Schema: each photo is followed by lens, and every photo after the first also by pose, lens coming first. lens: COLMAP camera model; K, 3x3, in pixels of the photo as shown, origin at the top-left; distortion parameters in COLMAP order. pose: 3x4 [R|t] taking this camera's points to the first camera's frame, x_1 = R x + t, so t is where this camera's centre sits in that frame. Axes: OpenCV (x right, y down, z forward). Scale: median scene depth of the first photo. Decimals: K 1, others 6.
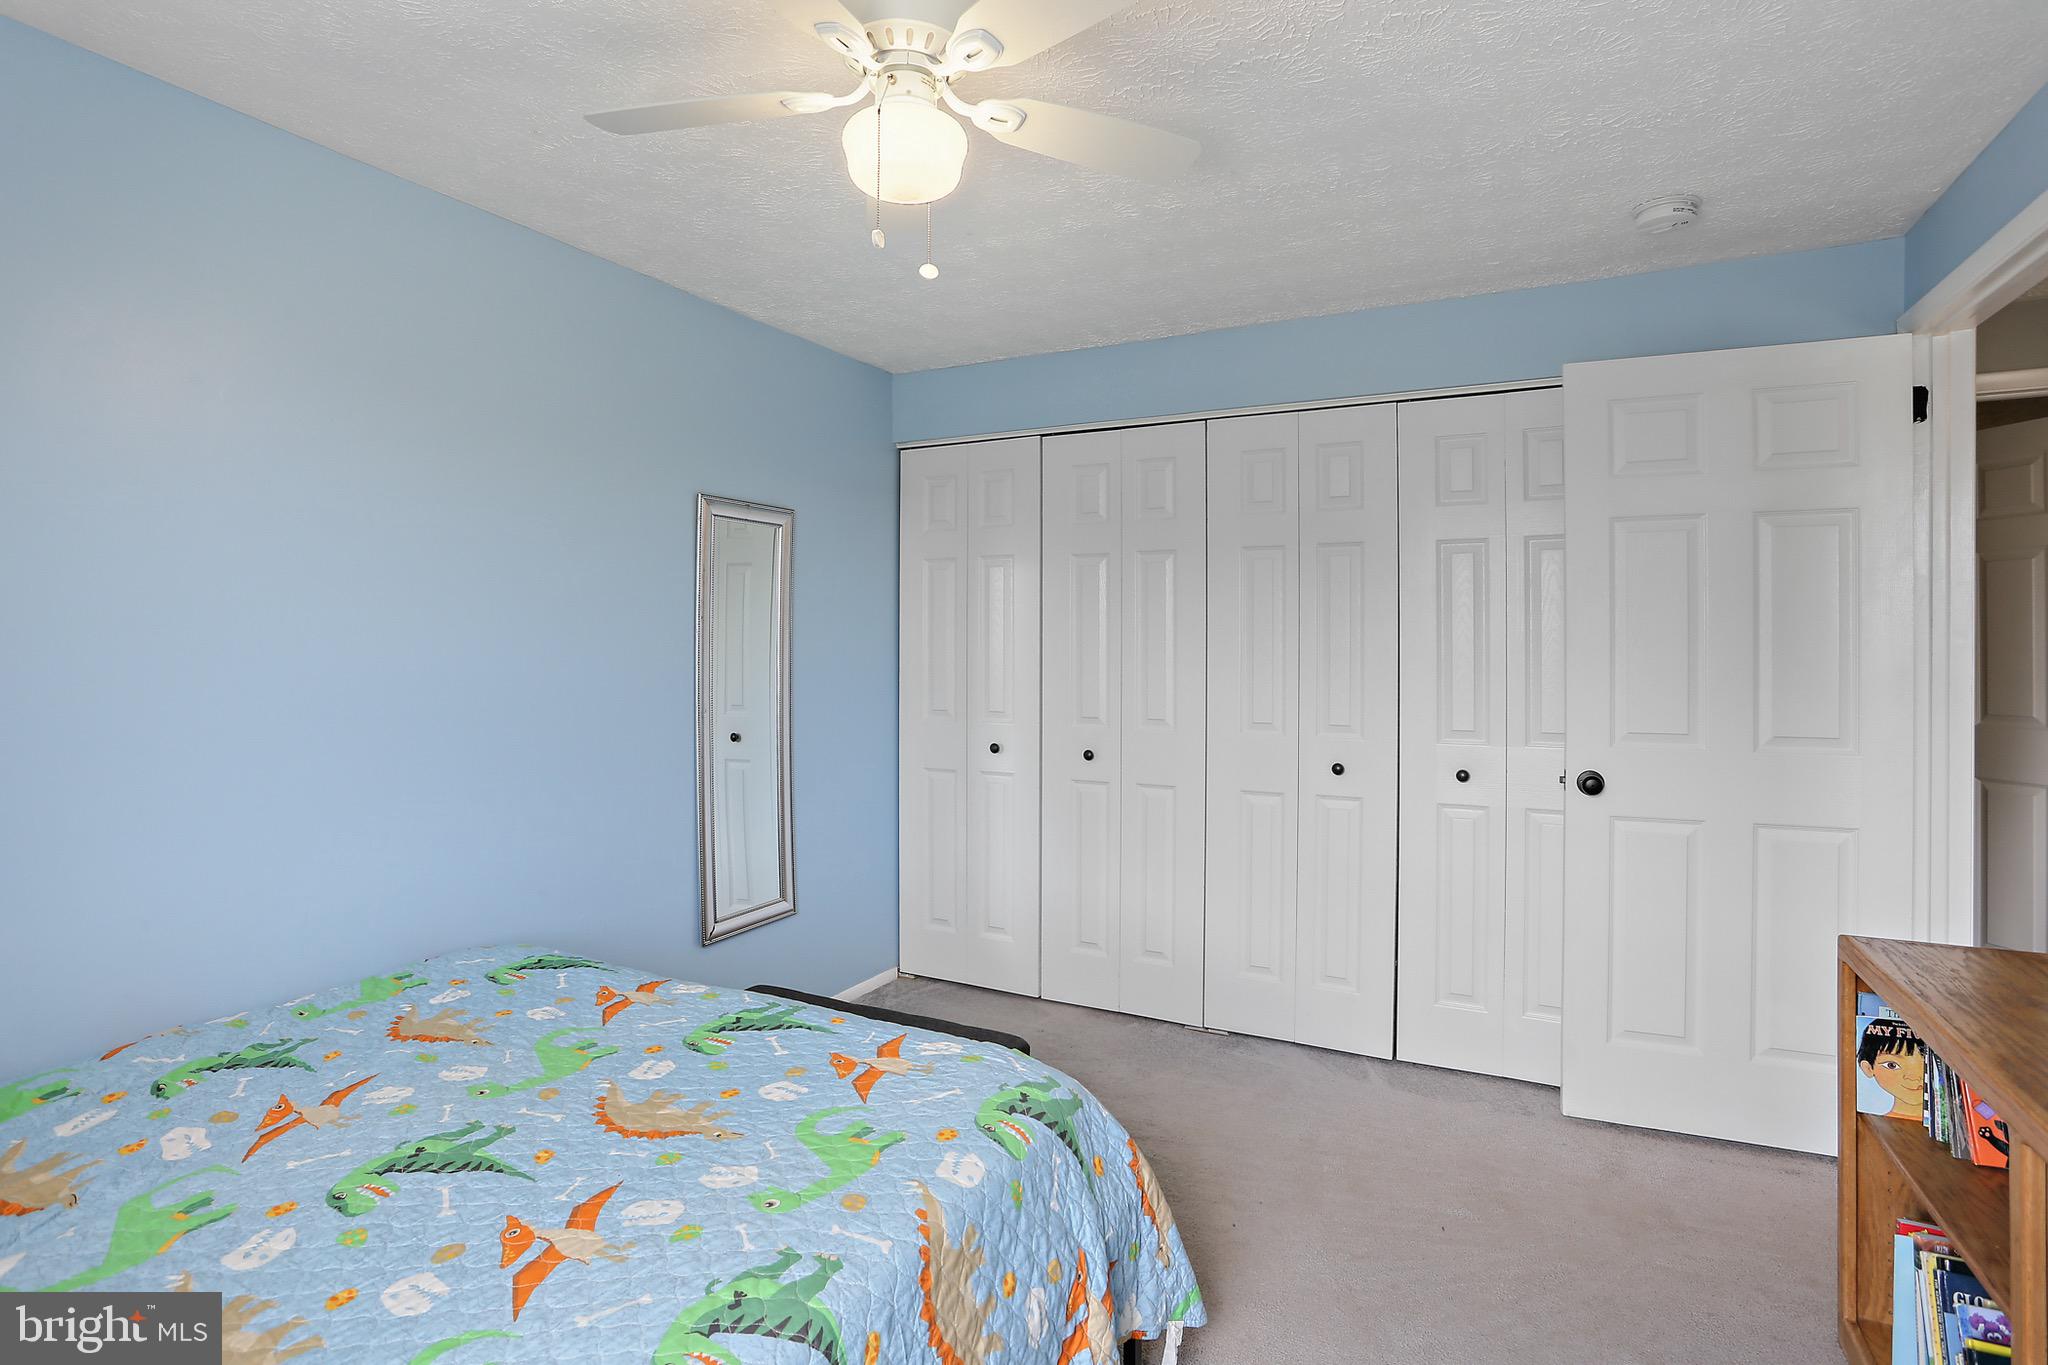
lens RADIAL K [[1023.9, 0, 1030.8], [0, 1023.9, 657.7], [0, 0, 1]] dist [-0.051361, 0.029984]
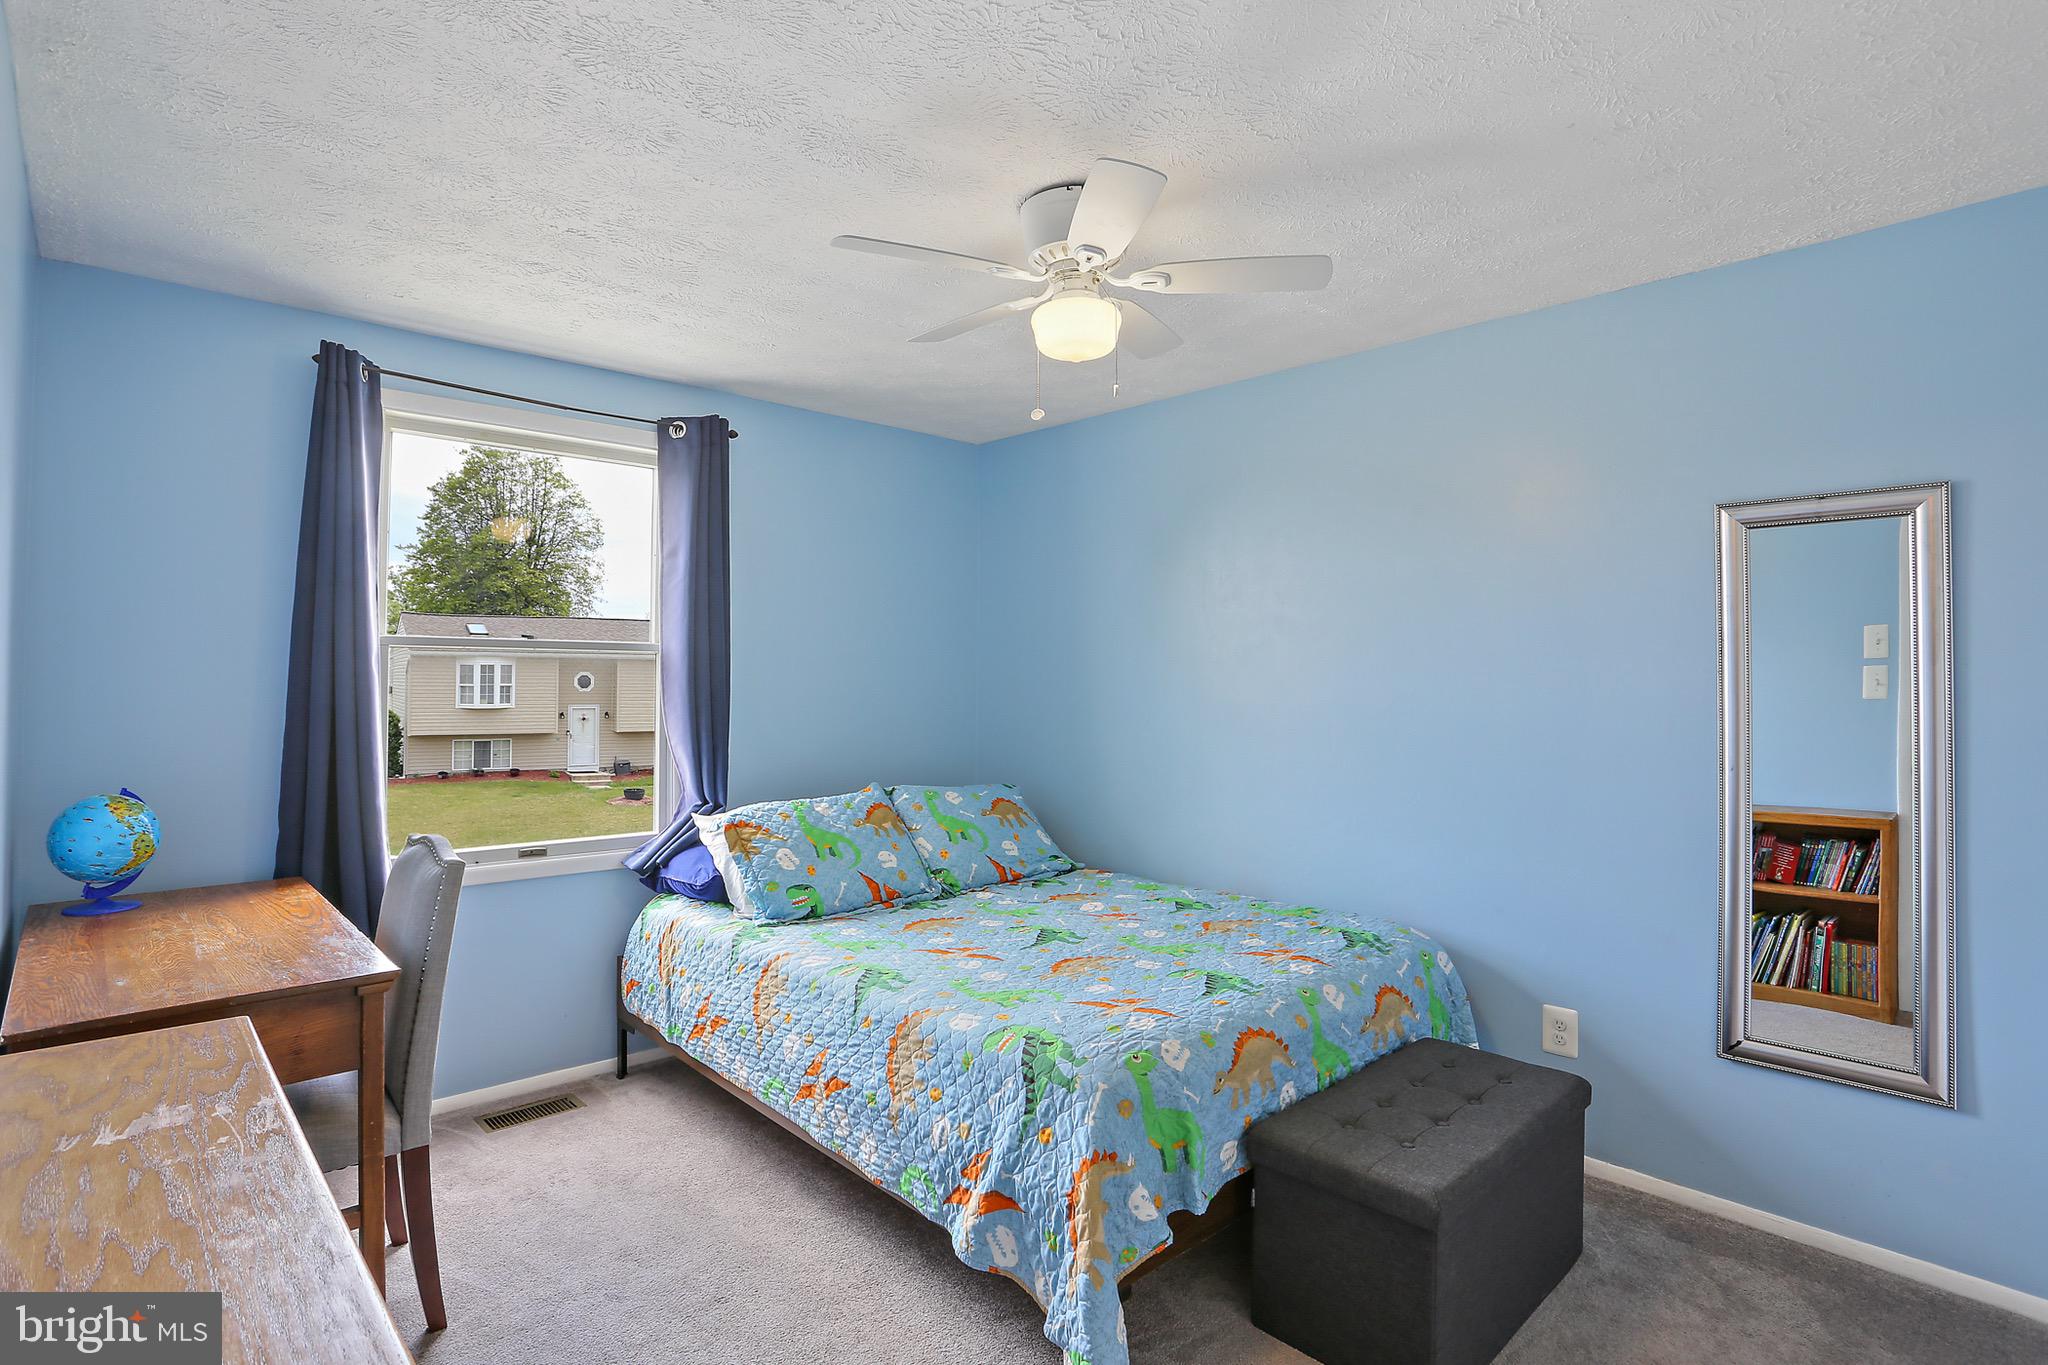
lens RADIAL K [[1023.9, 0, 1030.8], [0, 1023.9, 657.7], [0, 0, 1]] dist [-0.051361, 0.029984]
pose [[-0.332356, -0.032400, -0.942597, 1.252947], [-0.012612, 0.999473, -0.029908, -0.013400], [0.943070, 0.001947, -0.332589, 1.443094]]
